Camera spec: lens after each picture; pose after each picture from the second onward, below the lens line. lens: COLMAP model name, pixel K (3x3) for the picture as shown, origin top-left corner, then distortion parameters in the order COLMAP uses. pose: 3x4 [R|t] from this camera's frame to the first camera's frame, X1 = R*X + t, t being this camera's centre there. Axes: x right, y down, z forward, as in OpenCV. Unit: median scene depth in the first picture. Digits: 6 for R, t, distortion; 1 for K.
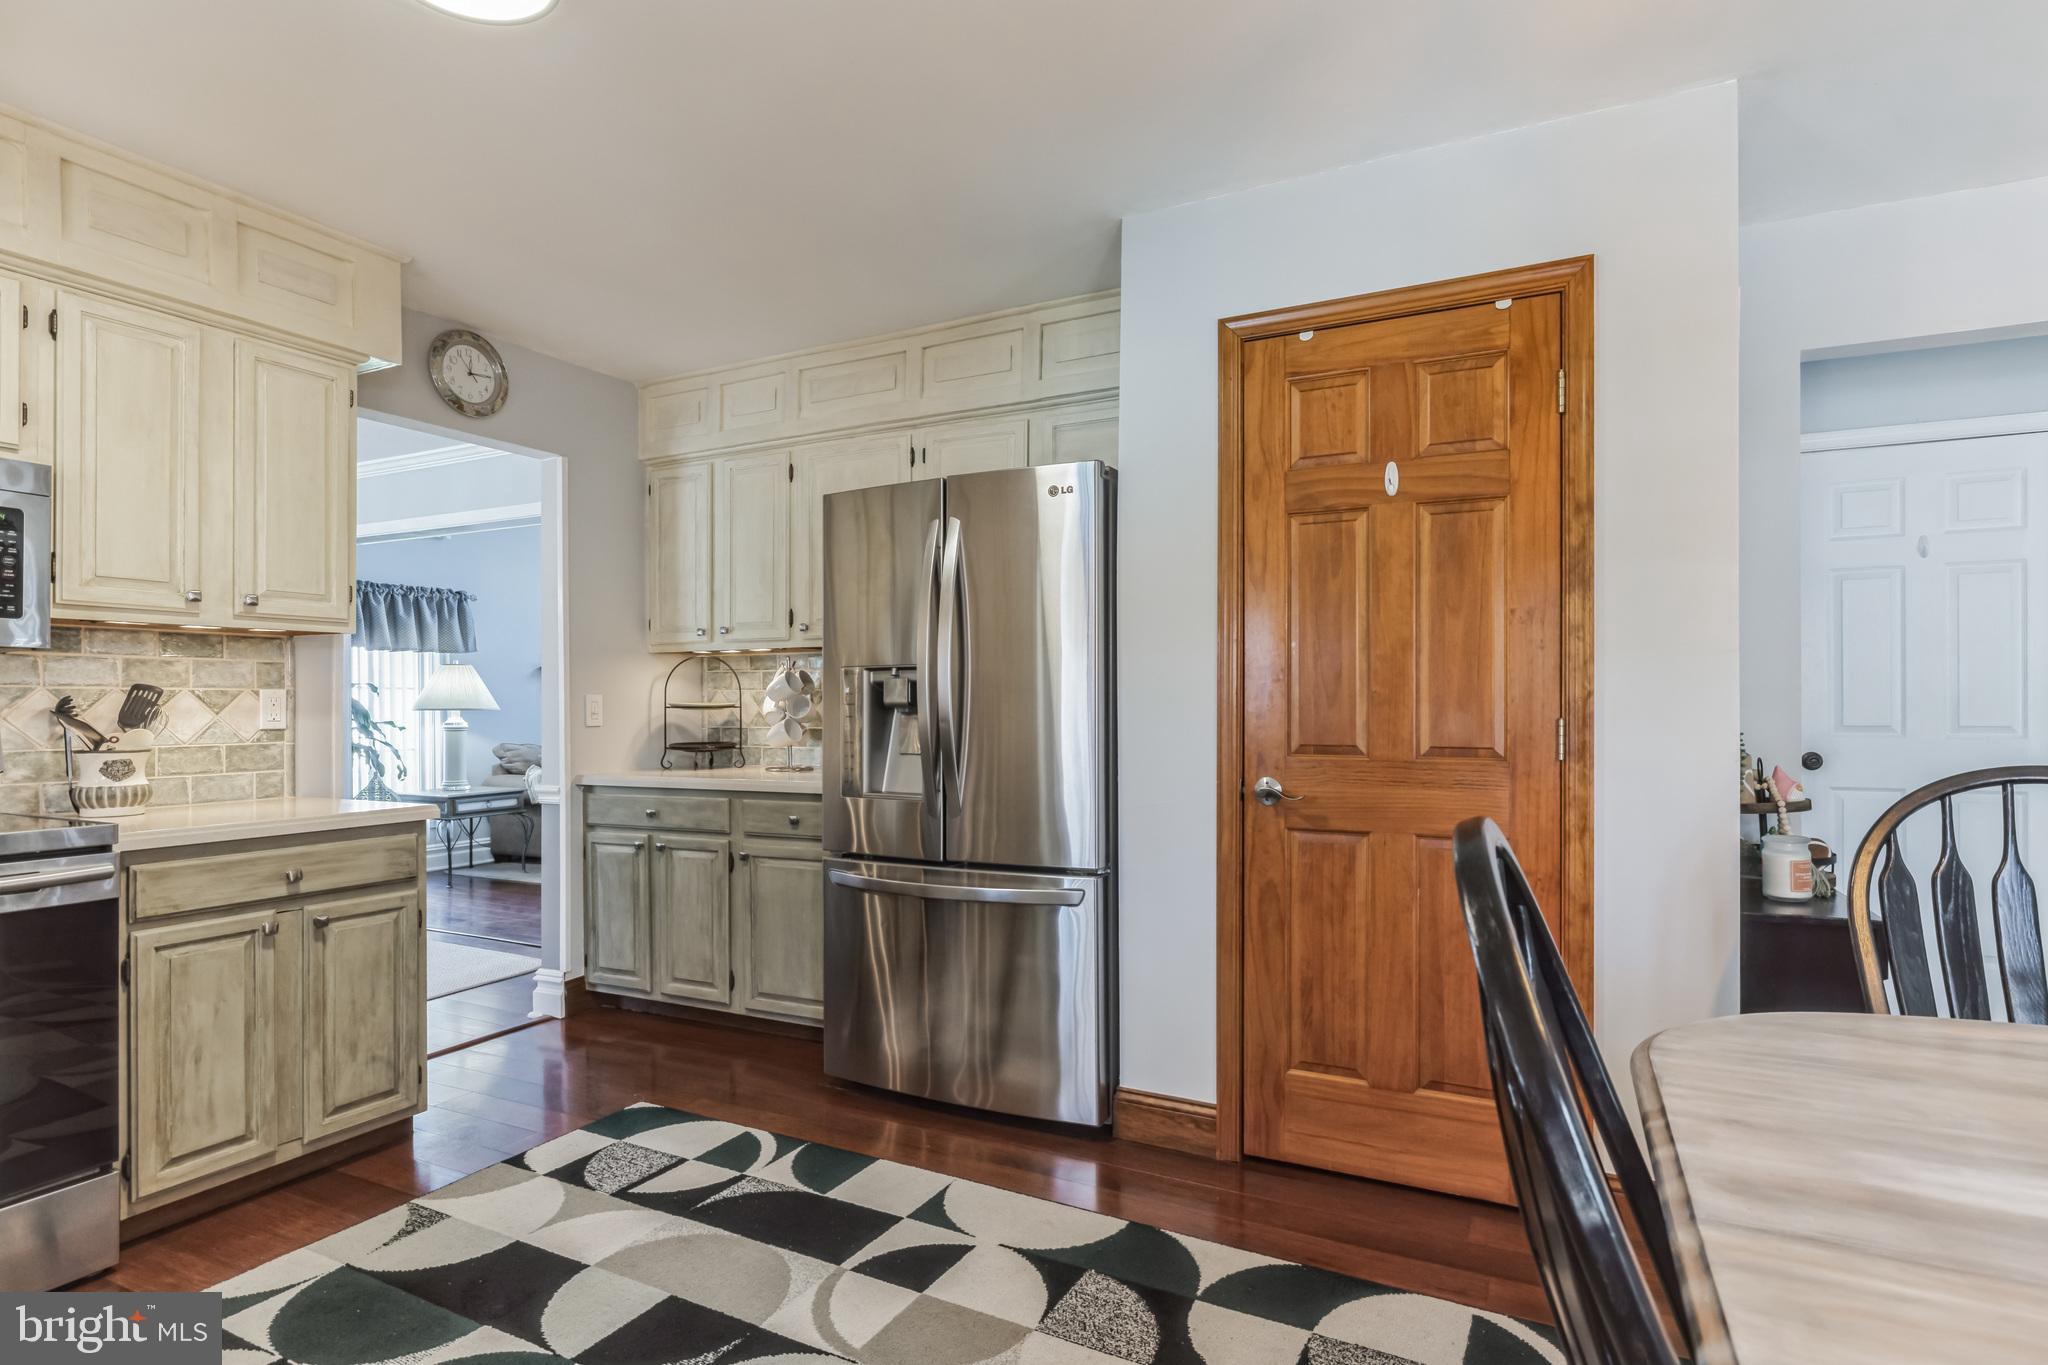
lens RADIAL K [[1055.9, 0, 1024.1], [0, 1055.9, 710.9], [0, 0, 1]] dist [-0.005449, -0.000781]
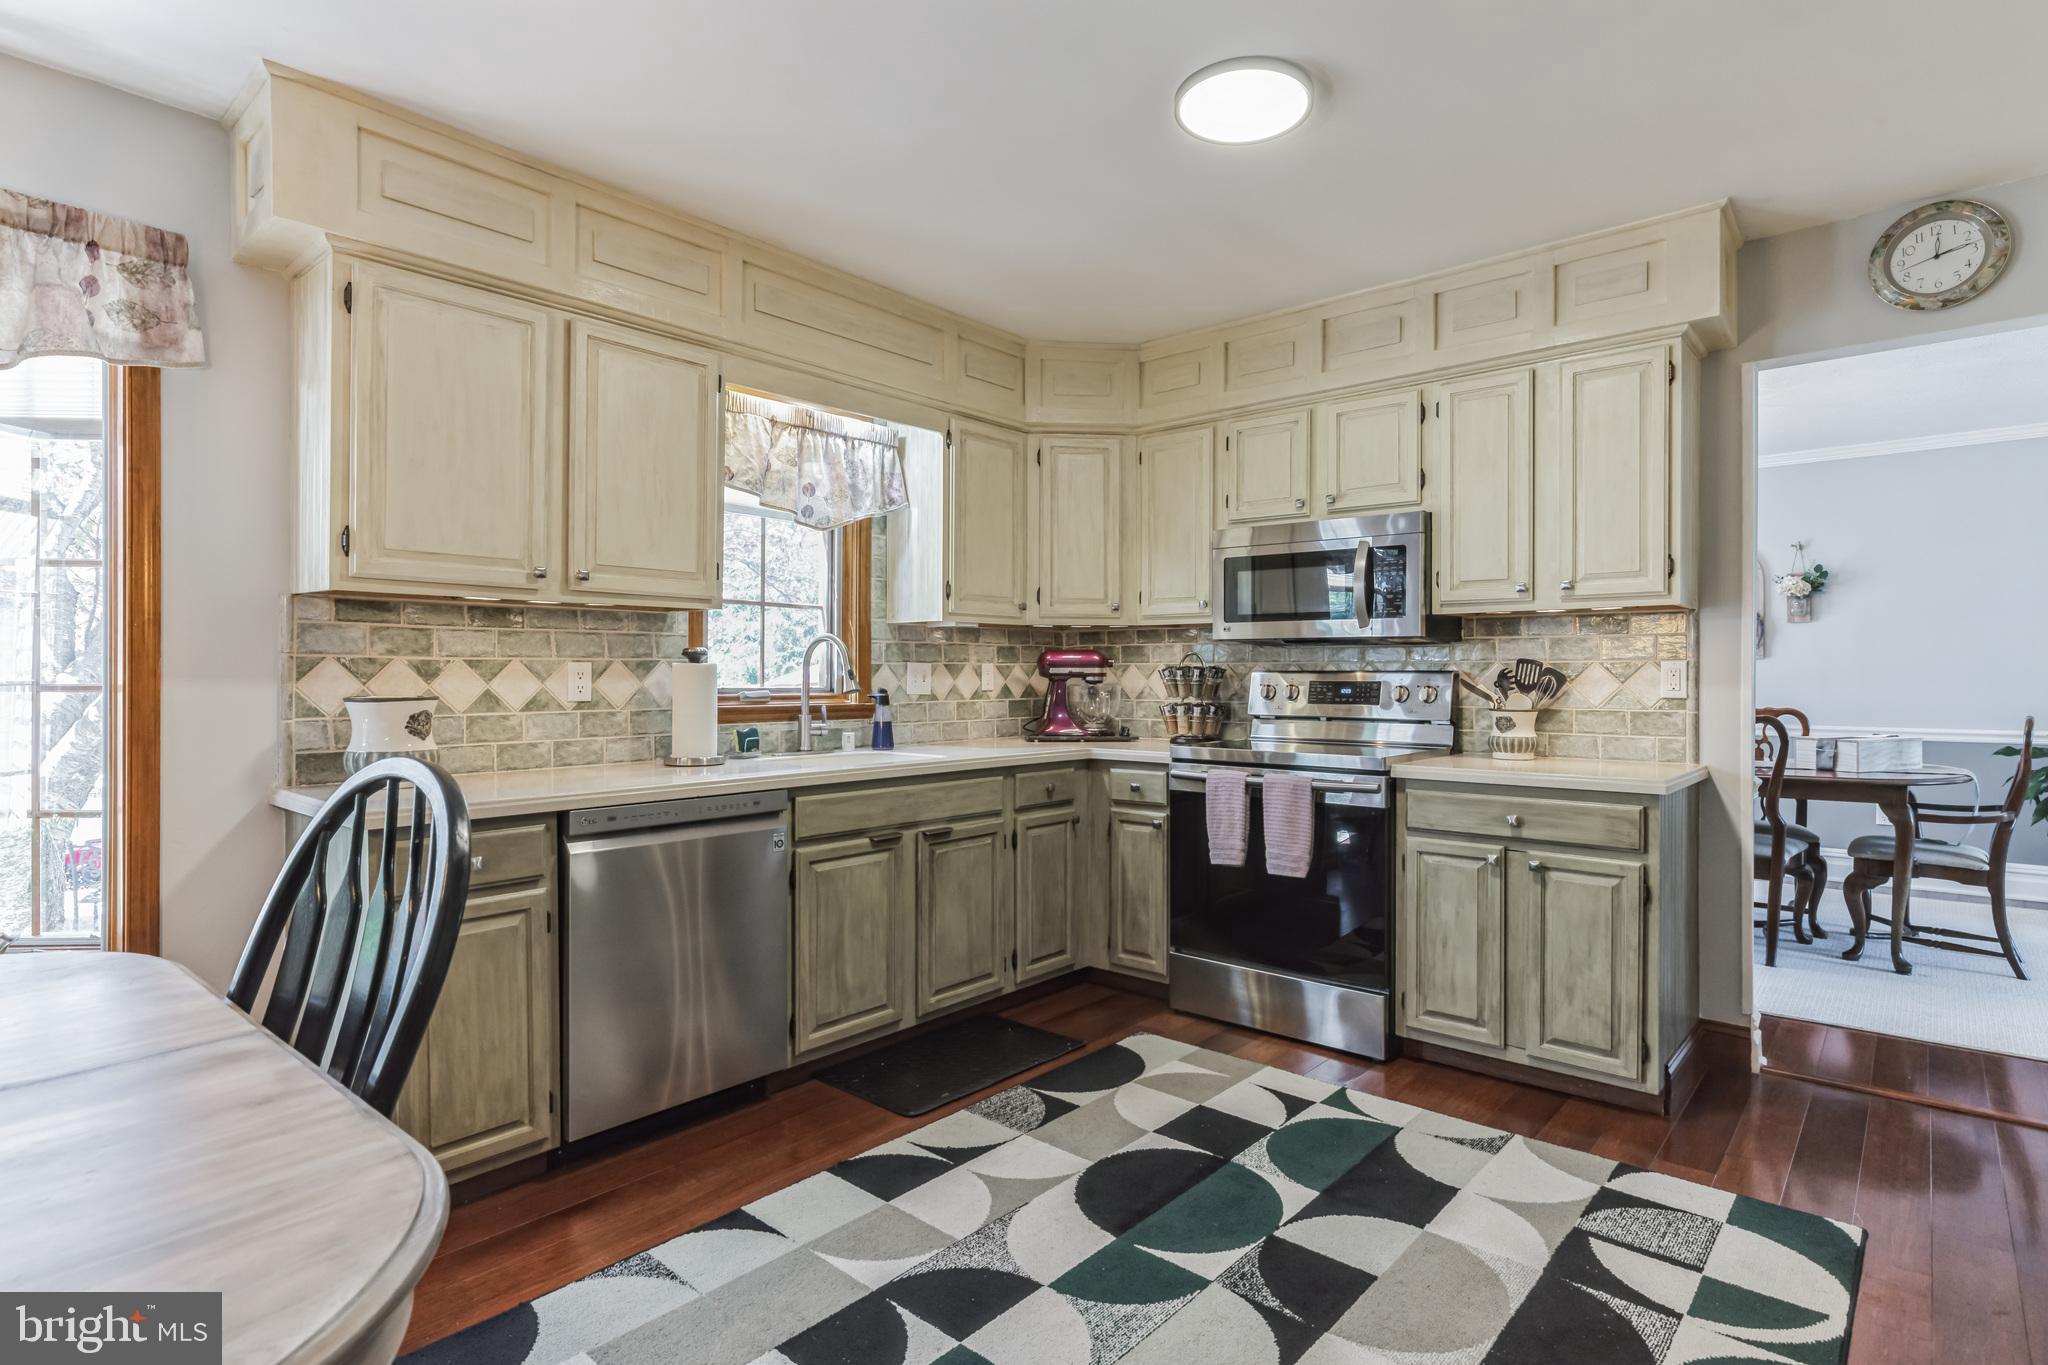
lens RADIAL K [[1037.3, 0, 1024.0], [0, 1037.3, 682.5], [0, 0, 1]] dist [-0.004104, -0.000525]
pose [[-0.239337, 0.012040, -0.970862, 0.546738], [-0.004351, 0.999900, 0.013472, -0.011555], [0.970927, 0.007448, -0.239260, 0.728834]]
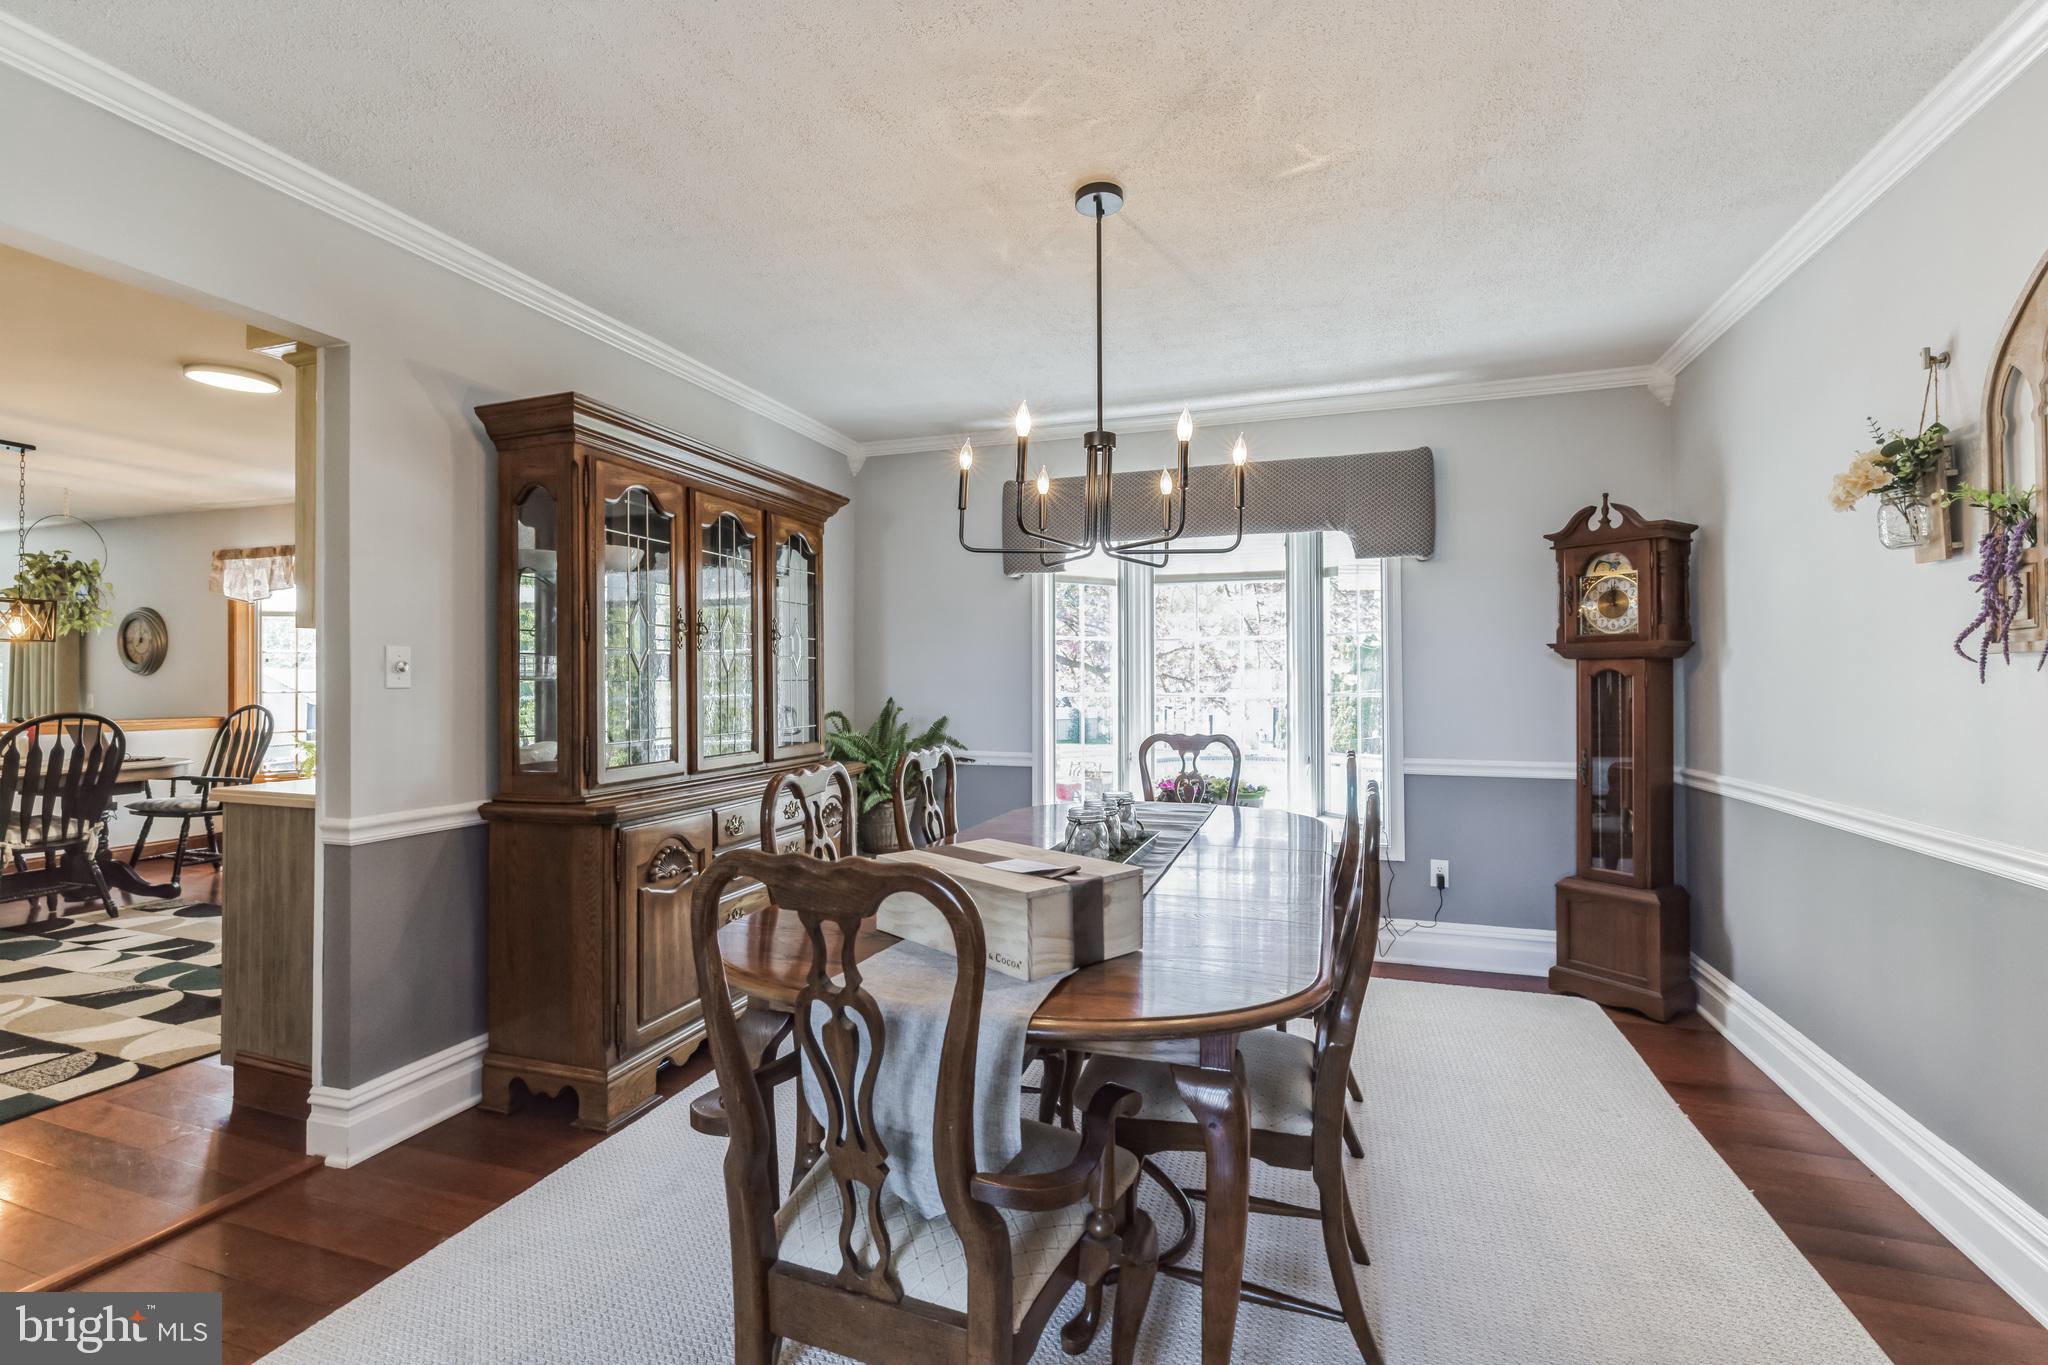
lens RADIAL K [[888.7, 0, 1024.0], [0, 888.7, 682.5], [0, 0, 1]] dist [-0.001007, -0.000173]
pose [[-0.989234, 0.005576, -0.146236, -1.394123], [0.004636, 0.999966, 0.006765, -0.025208], [0.146269, 0.006014, -0.989227, 2.251099]]
